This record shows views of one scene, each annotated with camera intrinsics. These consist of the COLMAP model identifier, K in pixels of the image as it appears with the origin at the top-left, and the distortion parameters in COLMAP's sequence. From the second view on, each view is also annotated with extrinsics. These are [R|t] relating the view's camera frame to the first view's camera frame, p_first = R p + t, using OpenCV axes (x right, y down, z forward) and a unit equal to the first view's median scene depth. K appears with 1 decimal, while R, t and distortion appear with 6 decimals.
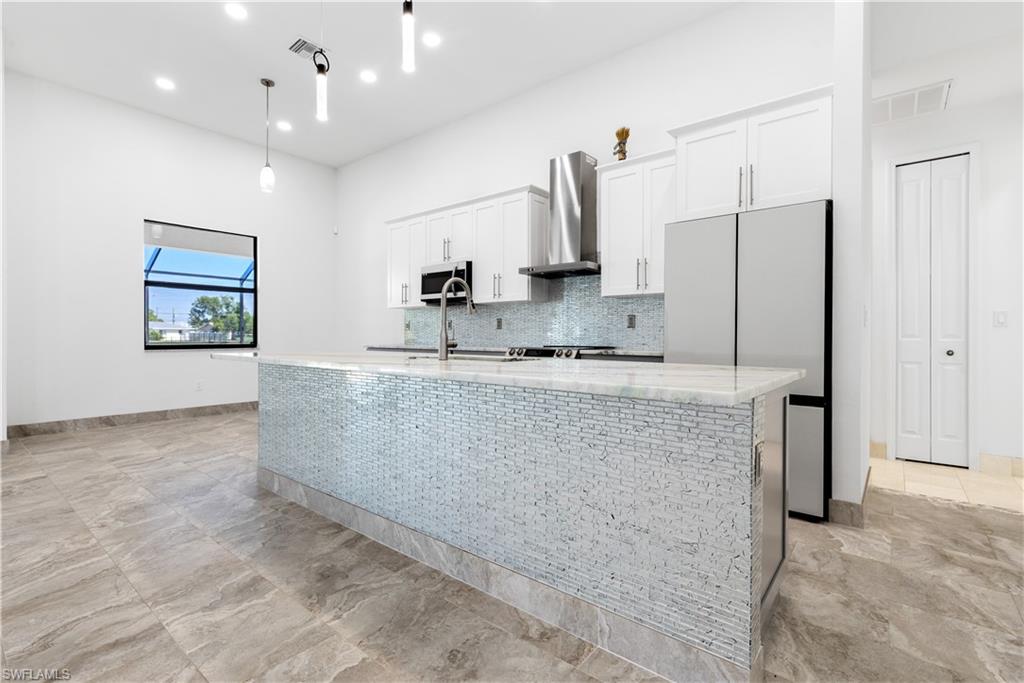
lens RADIAL K [[460.4, 0, 523.3], [0, 460.4, 346.7], [0, 0, 1]] dist [0.006376, -0.002691]
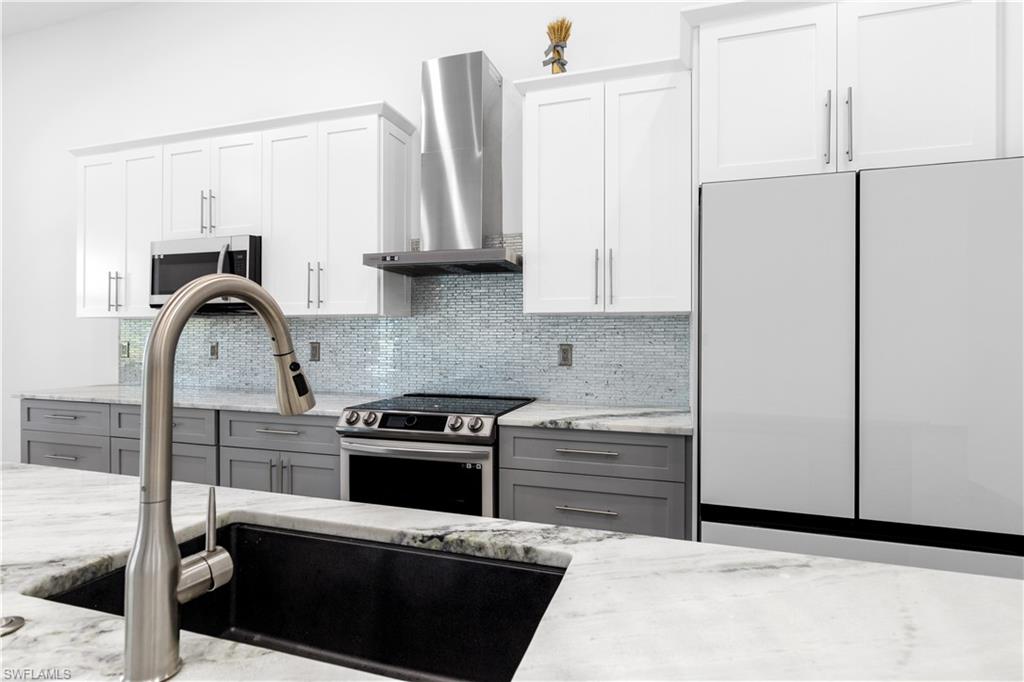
lens RADIAL K [[523.9, 0, 514.7], [0, 523.9, 335.4], [0, 0, 1]] dist [-0.000154, -0.001720]
pose [[0.934871, 0.000199, 0.354988, -0.062473], [0.008343, 0.999711, -0.022532, -0.065308], [-0.354890, 0.024027, 0.934599, 0.395143]]
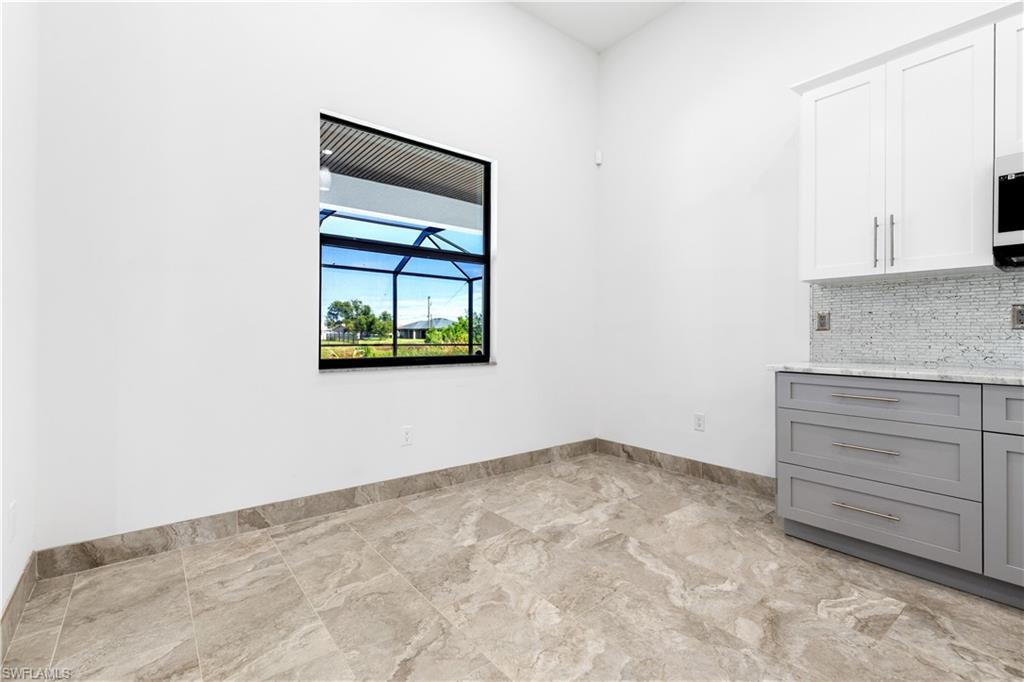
lens RADIAL K [[460.4, 0, 526.2], [0, 460.4, 338.4], [0, 0, 1]] dist [0.006376, -0.002691]
pose [[0.978038, 0.004880, -0.208370, -0.647220], [-0.009188, 0.999763, -0.019714, -0.024585], [0.208224, 0.021196, 0.977851, 0.725181]]
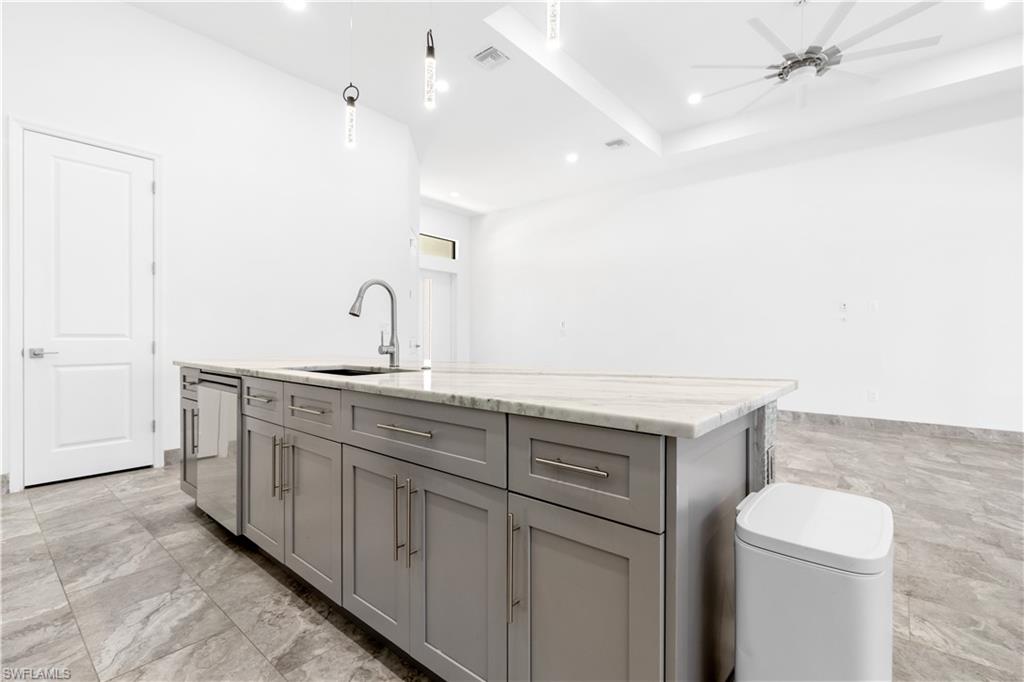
lens RADIAL K [[460.4, 0, 514.0], [0, 460.4, 344.8], [0, 0, 1]] dist [0.006376, -0.002691]
pose [[-0.999689, -0.004783, 0.024462, -0.253256], [-0.003828, 0.999235, 0.038914, -0.029492], [-0.024630, 0.038808, -0.998943, 1.090906]]
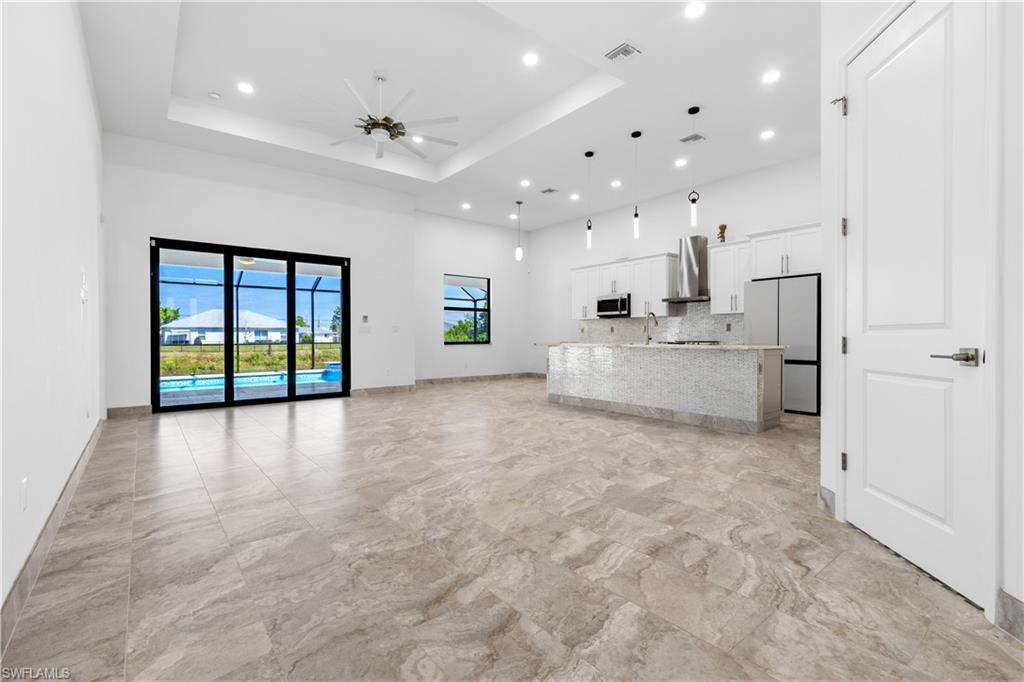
lens RADIAL K [[460.4, 0, 510.9], [0, 460.4, 337.7], [0, 0, 1]] dist [0.006376, -0.002691]
pose [[0.972826, -0.003241, -0.231514, -0.175496], [-0.002530, 0.999693, -0.024630, 0.031625], [0.231523, 0.024546, 0.972520, -0.942602]]
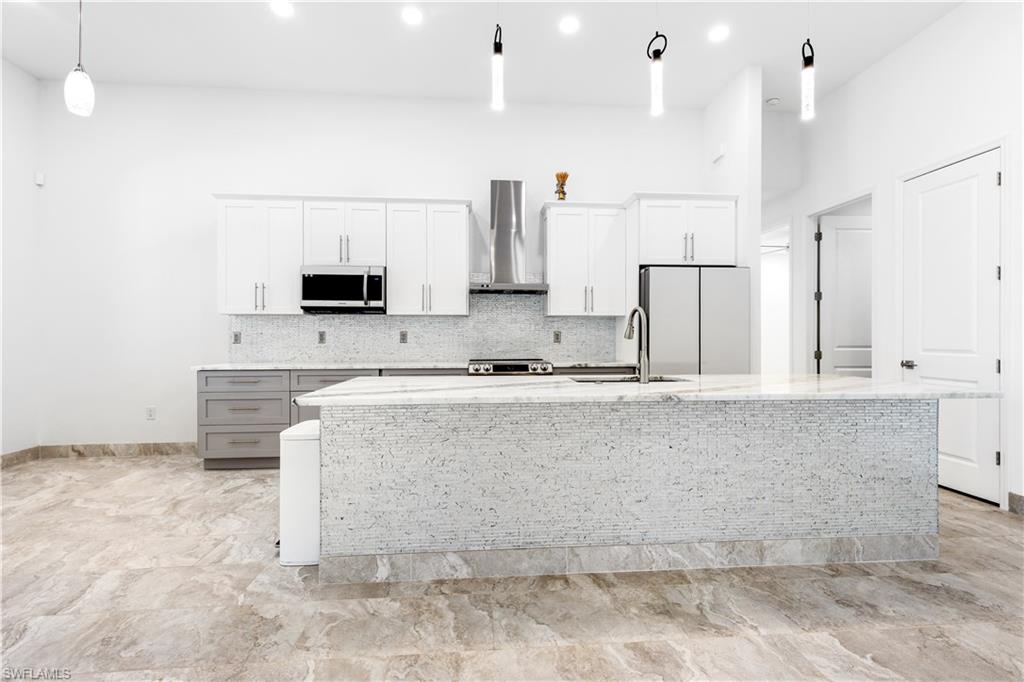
lens RADIAL K [[460.4, 0, 513.4], [0, 460.4, 335.0], [0, 0, 1]] dist [0.006376, -0.002691]
pose [[0.732987, 0.000028, 0.680243, -0.628625], [0.019097, 0.999605, -0.020618, -0.038143], [-0.679975, 0.028103, 0.732697, 0.225498]]
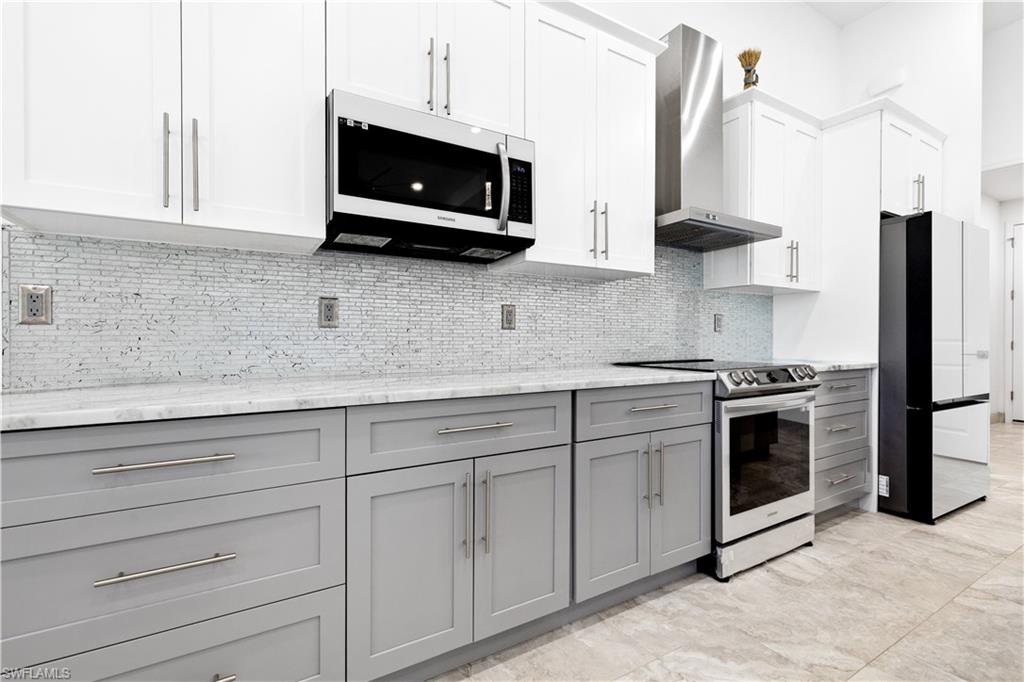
lens RADIAL K [[471.3, 0, 509.6], [0, 471.3, 338.6], [0, 0, 1]] dist [0.001708, 0.001872]
pose [[0.350056, -0.001397, 0.936728, -0.560914], [0.023294, 0.999703, -0.007214, -0.033082], [-0.936439, 0.024345, 0.349984, 1.039225]]
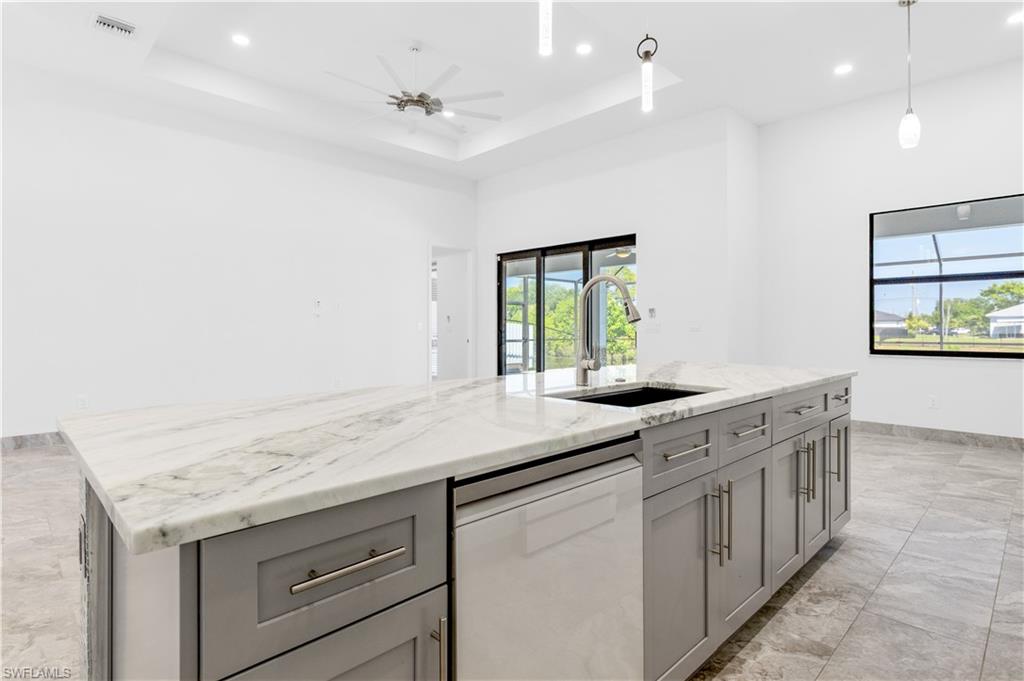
lens RADIAL K [[523.9, 0, 513.4], [0, 523.9, 319.0], [0, 0, 1]] dist [-0.000154, -0.001720]
pose [[-0.118347, -0.020451, -0.992762, 0.395492], [-0.026662, 0.999493, -0.017411, -0.033454], [0.992614, 0.024409, -0.118832, 0.543278]]
